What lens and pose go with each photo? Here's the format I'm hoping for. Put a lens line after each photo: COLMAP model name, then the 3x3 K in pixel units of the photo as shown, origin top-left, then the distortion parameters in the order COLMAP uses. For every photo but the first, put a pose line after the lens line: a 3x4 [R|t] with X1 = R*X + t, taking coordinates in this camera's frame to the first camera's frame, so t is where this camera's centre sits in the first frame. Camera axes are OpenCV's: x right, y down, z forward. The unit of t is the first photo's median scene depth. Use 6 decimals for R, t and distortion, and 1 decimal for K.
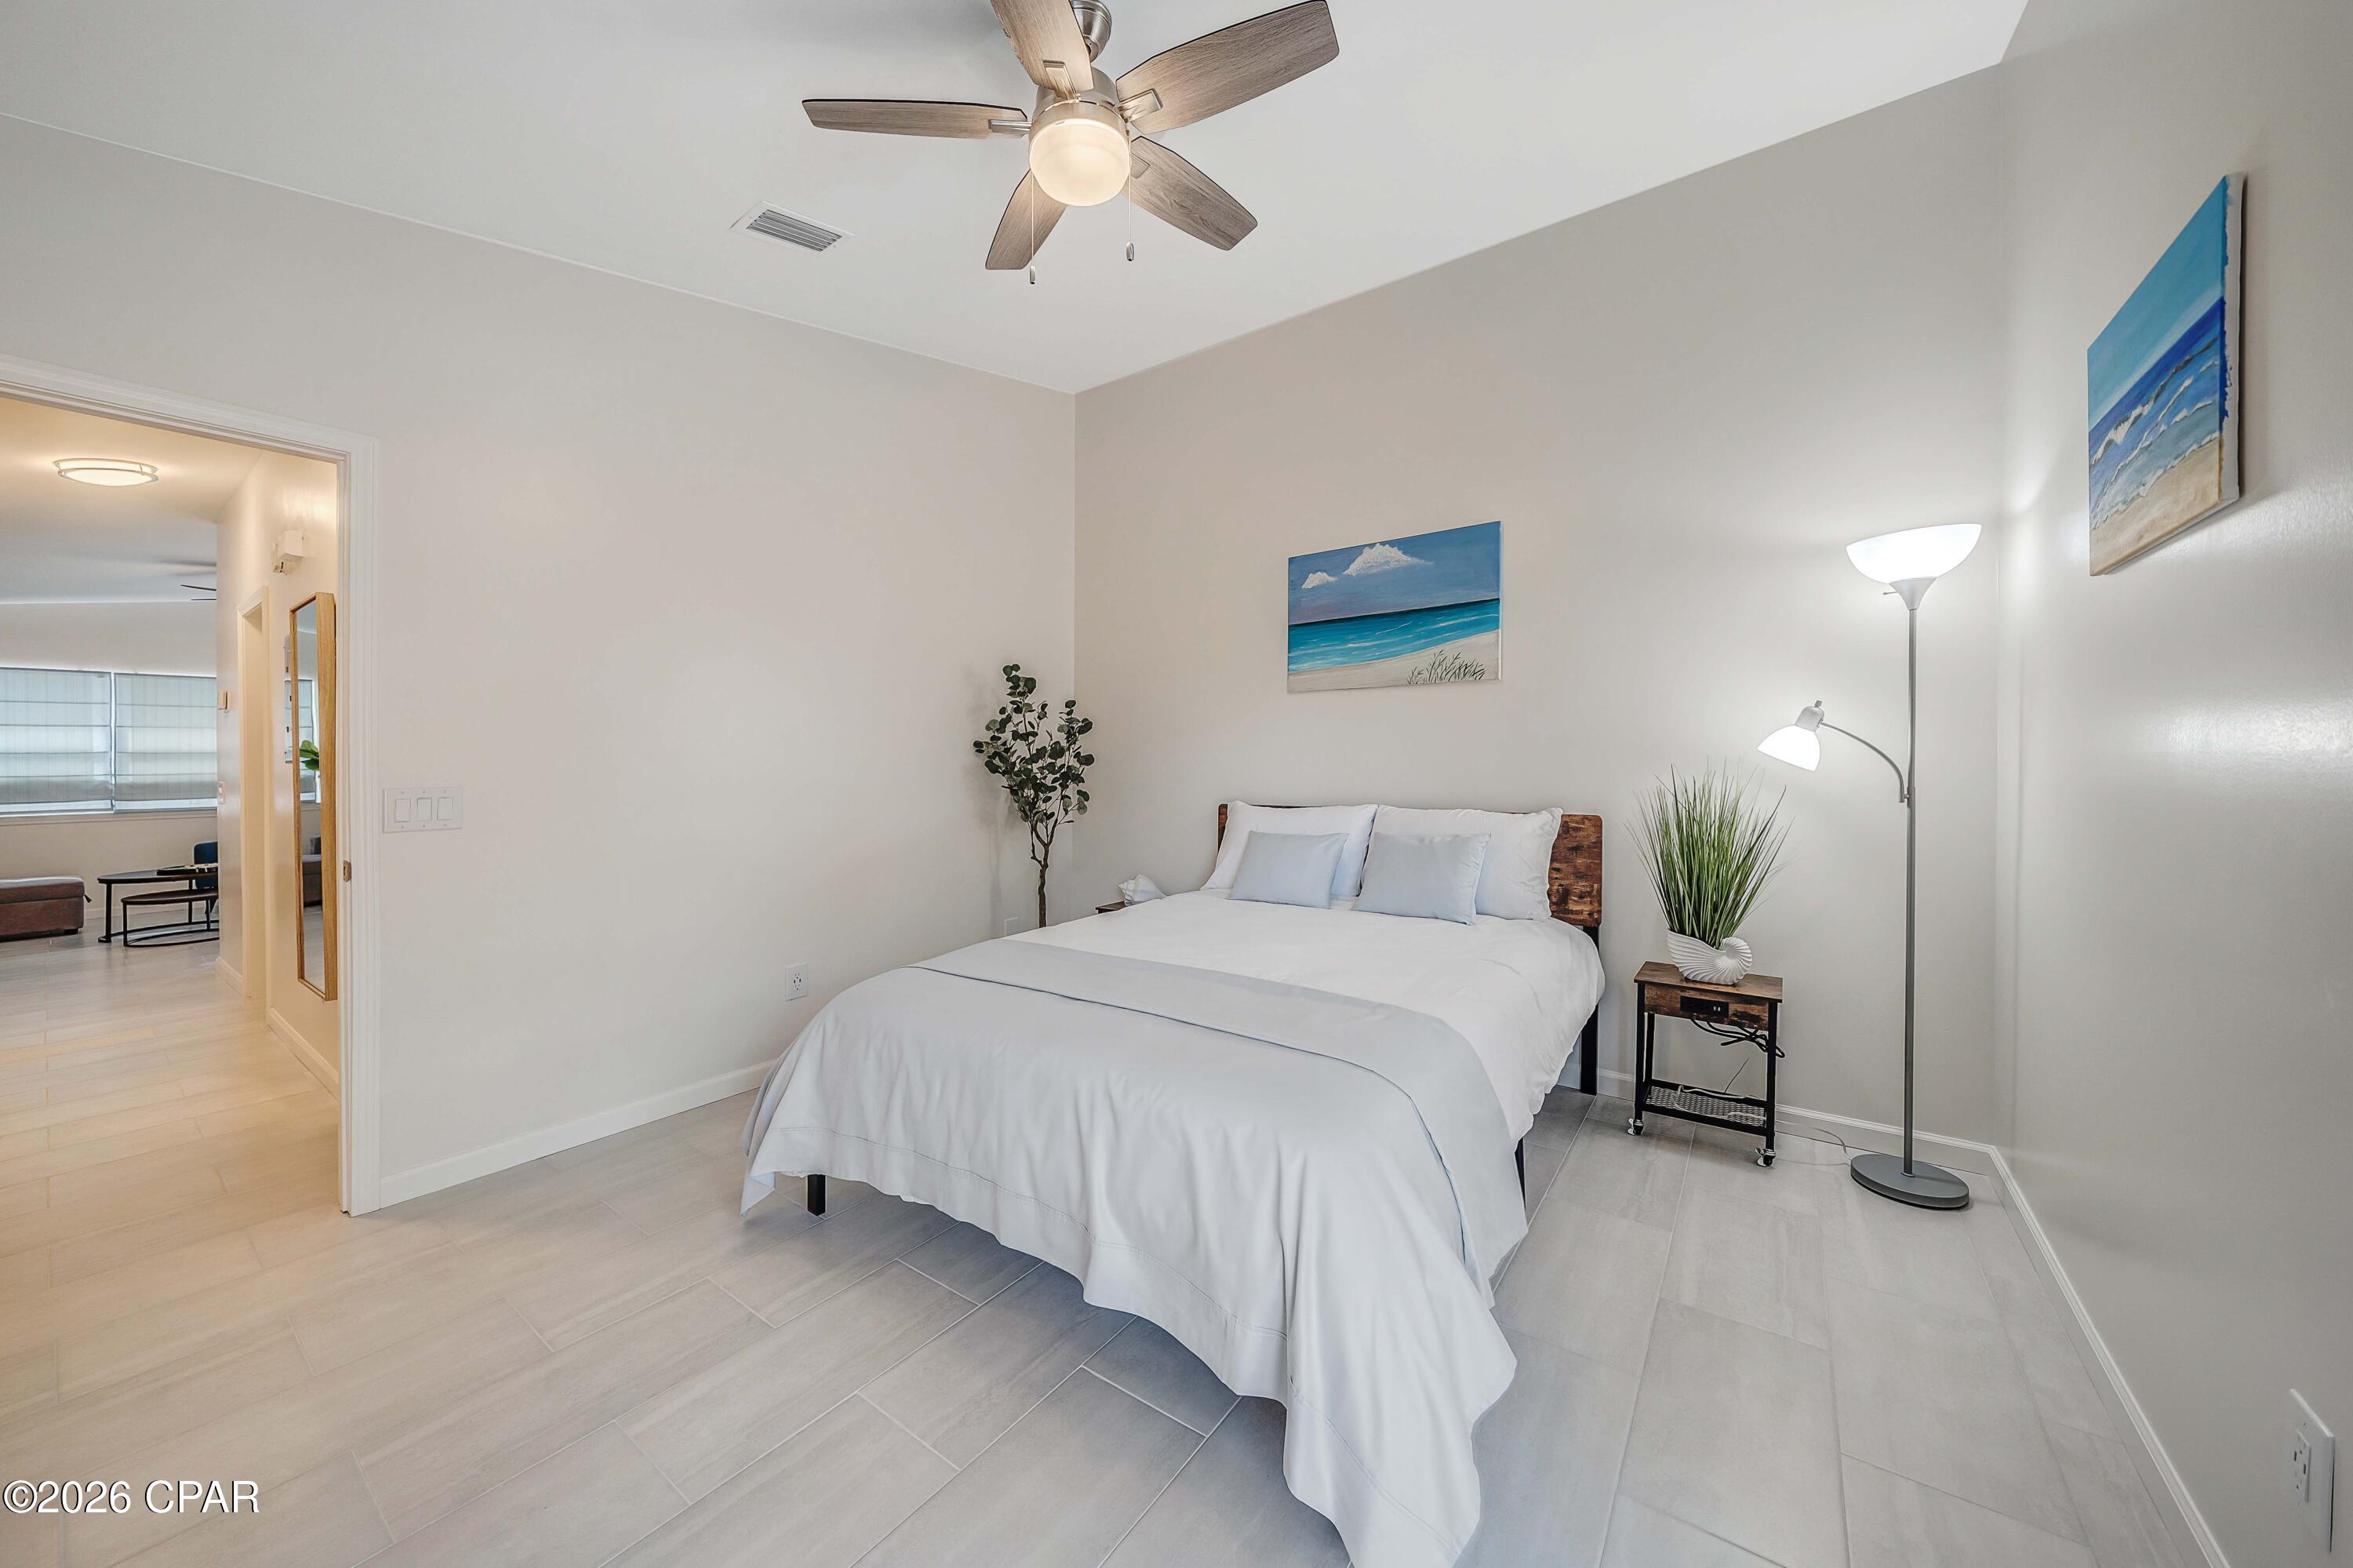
lens RADIAL K [[829.3, 0, 1177.4], [0, 829.3, 772.2], [0, 0, 1]] dist [-0.005701, 0.000719]
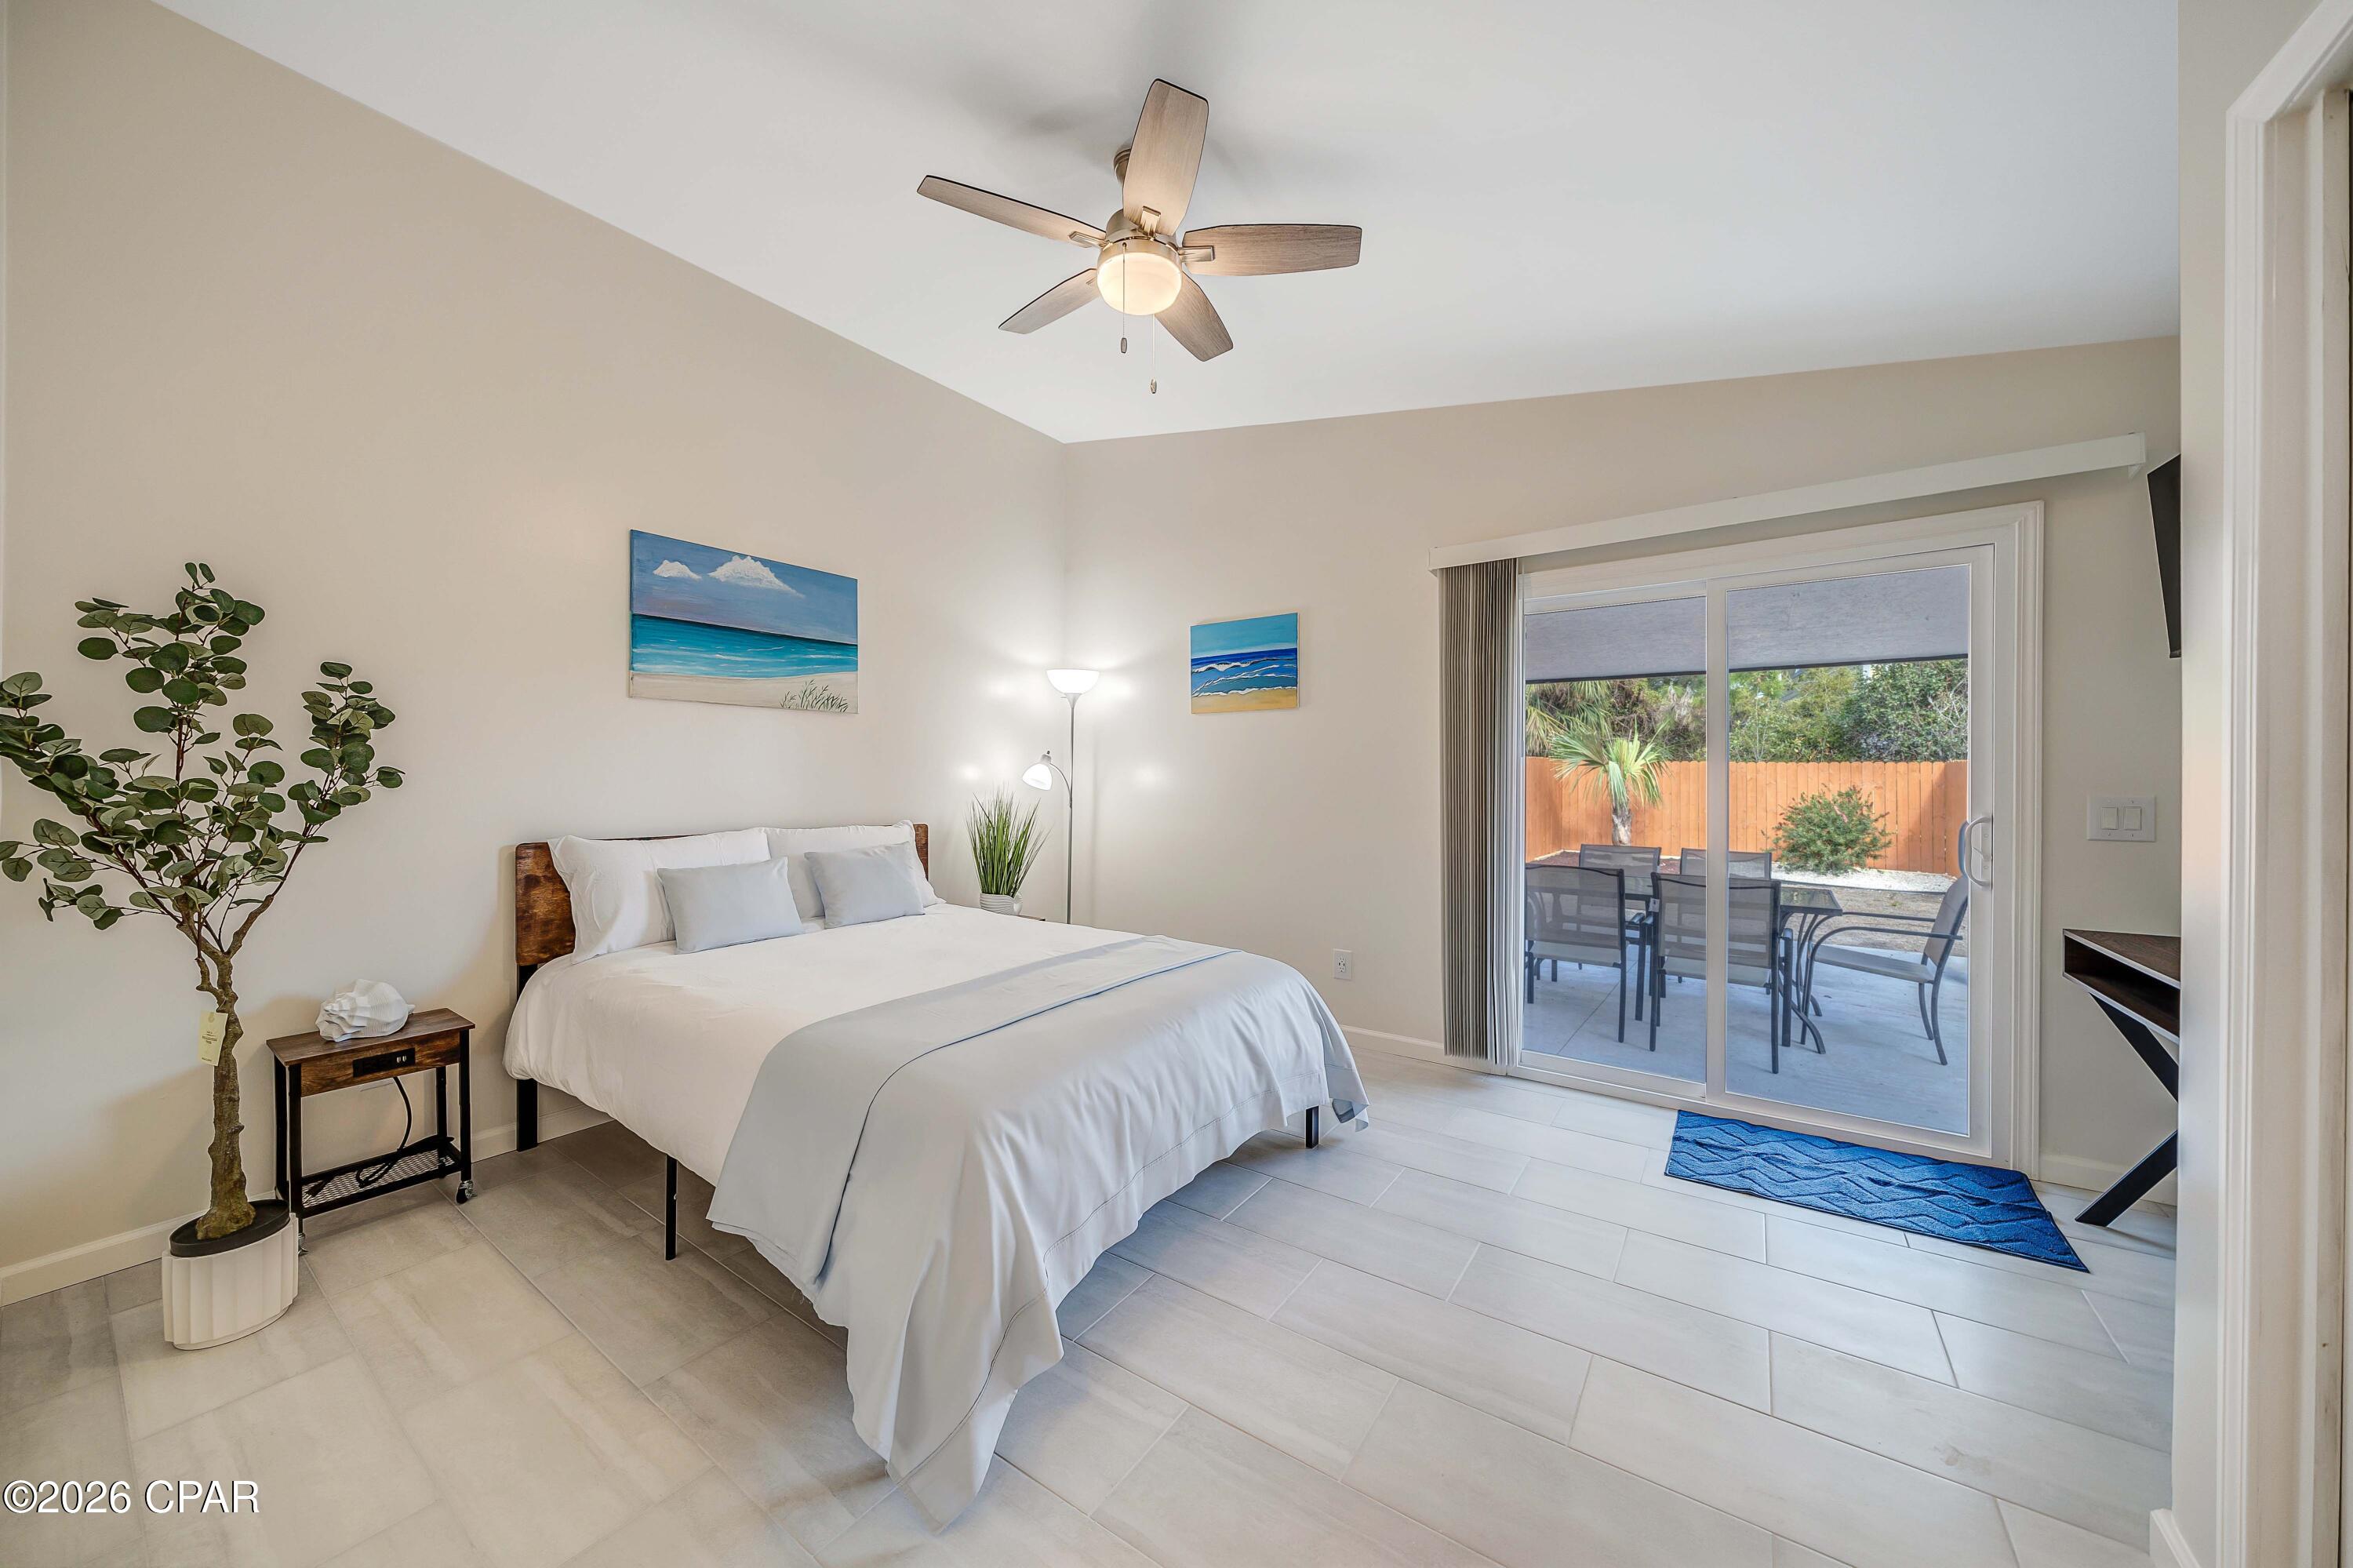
lens RADIAL K [[829.3, 0, 1151.0], [0, 829.3, 789.6], [0, 0, 1]] dist [-0.005701, 0.000719]
pose [[0.002456, -0.004364, 0.999987, -0.735998], [0.011350, 0.999926, 0.004336, -0.004473], [-0.999933, 0.011340, 0.002505, 0.545877]]
